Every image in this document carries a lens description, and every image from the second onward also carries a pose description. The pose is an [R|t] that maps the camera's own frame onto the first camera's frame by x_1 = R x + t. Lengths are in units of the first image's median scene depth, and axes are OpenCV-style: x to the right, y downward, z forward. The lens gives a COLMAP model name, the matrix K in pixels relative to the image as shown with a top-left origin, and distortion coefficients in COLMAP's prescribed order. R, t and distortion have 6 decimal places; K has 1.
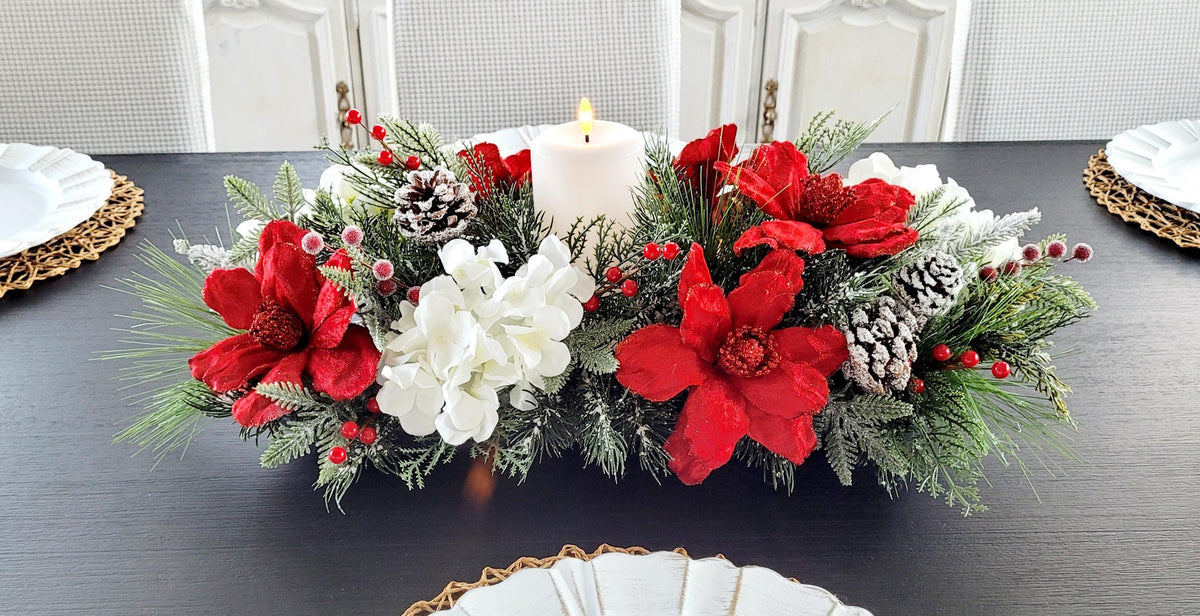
lens RADIAL K [[991.8, 0, 622.3], [0, 991.8, 289.8], [0, 0, 1]] dist [0.002342, 0.008916]
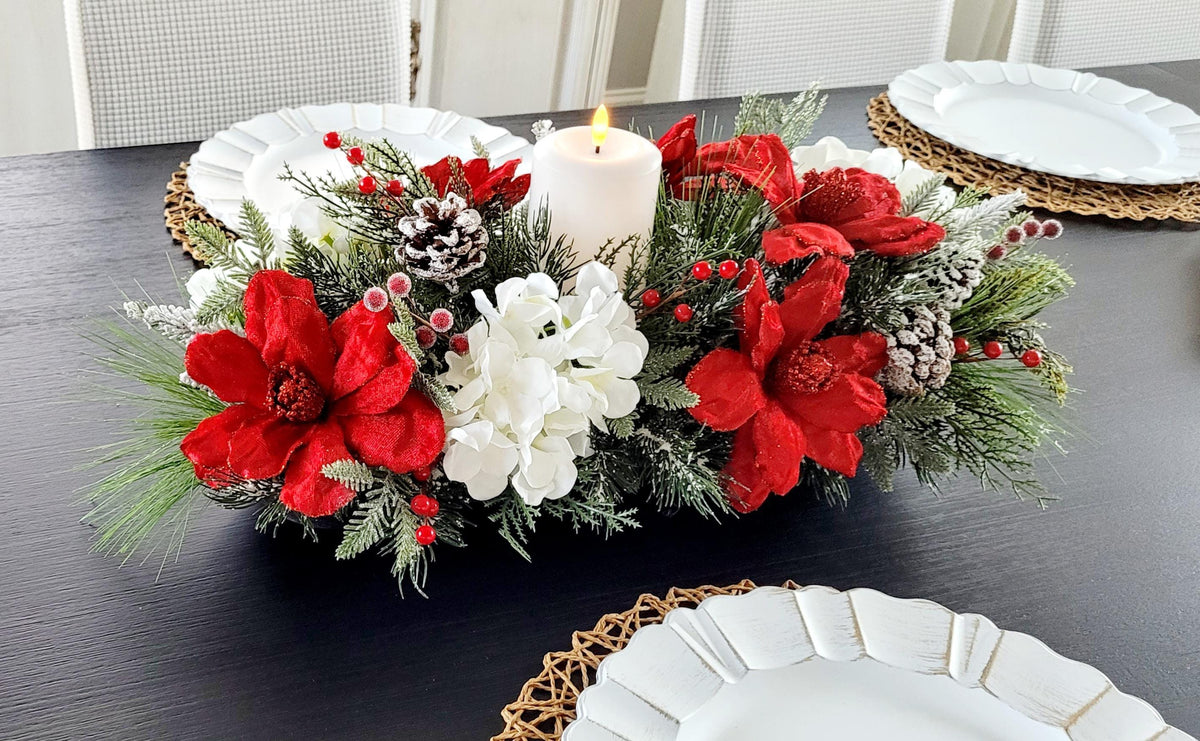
lens RADIAL K [[1169.9, 0, 393.9], [0, 1169.9, 338.8], [0, 0, 1]] dist [0.008970, 0.001126]
pose [[0.968067, -0.101584, 0.229187, -0.224193], [0.084656, 0.992985, 0.082547, -0.040052], [-0.235964, -0.060509, 0.969876, 0.002011]]
